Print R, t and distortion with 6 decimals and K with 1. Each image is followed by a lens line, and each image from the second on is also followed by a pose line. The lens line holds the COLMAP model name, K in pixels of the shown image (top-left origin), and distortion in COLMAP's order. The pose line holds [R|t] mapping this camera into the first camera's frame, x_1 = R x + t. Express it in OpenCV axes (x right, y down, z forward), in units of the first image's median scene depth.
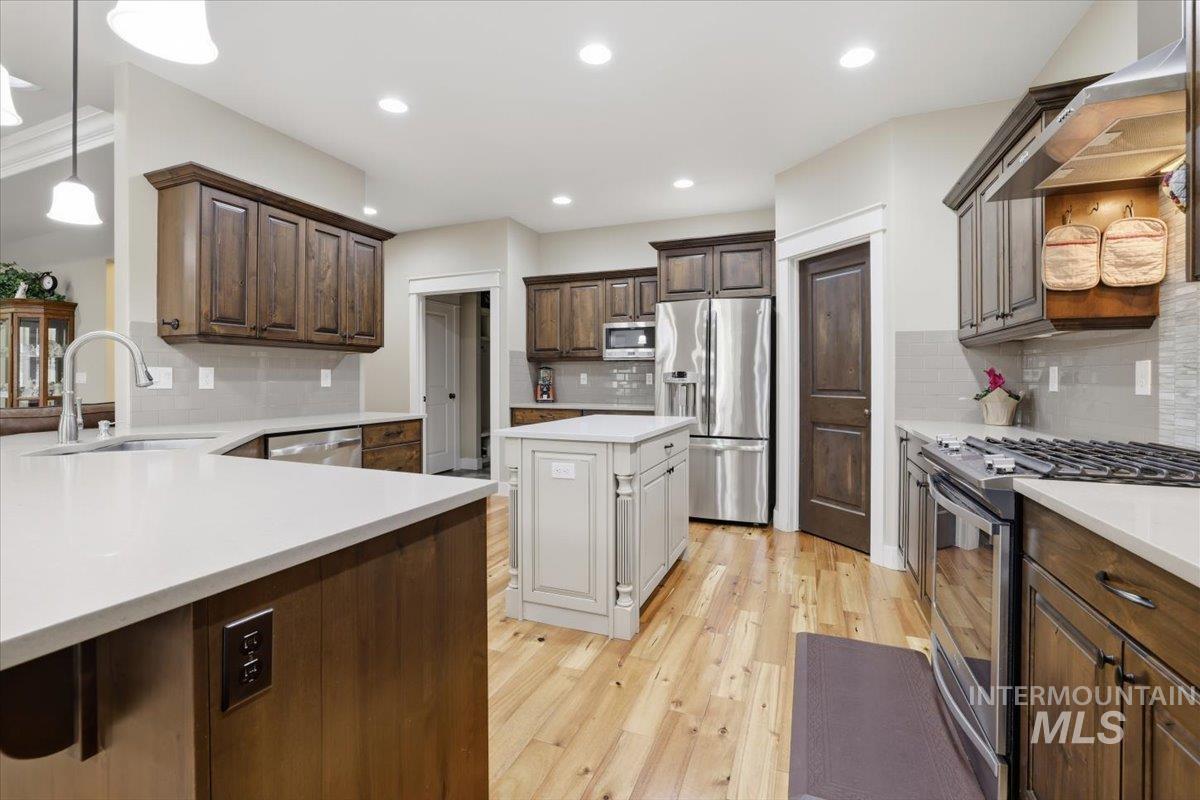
lens RADIAL K [[532.7, 0, 600.0], [0, 532.7, 377.9], [0, 0, 1]] dist [-0.039194, 0.015494]
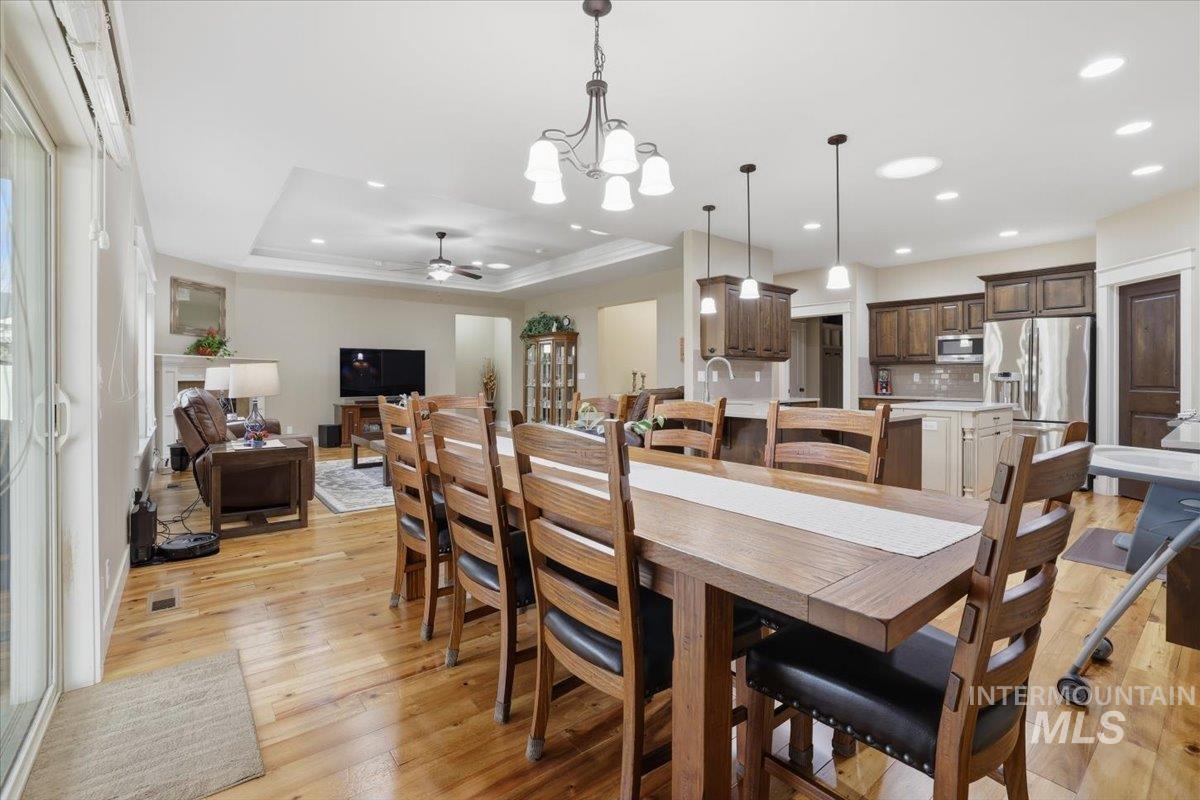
lens RADIAL K [[532.7, 0, 600.0], [0, 532.7, 377.9], [0, 0, 1]] dist [-0.039194, 0.015494]
pose [[0.872503, 0.003437, -0.488596, -0.097005], [-0.002249, 0.999993, 0.003018, 0.000667], [0.488603, -0.001534, 0.872505, -0.651474]]
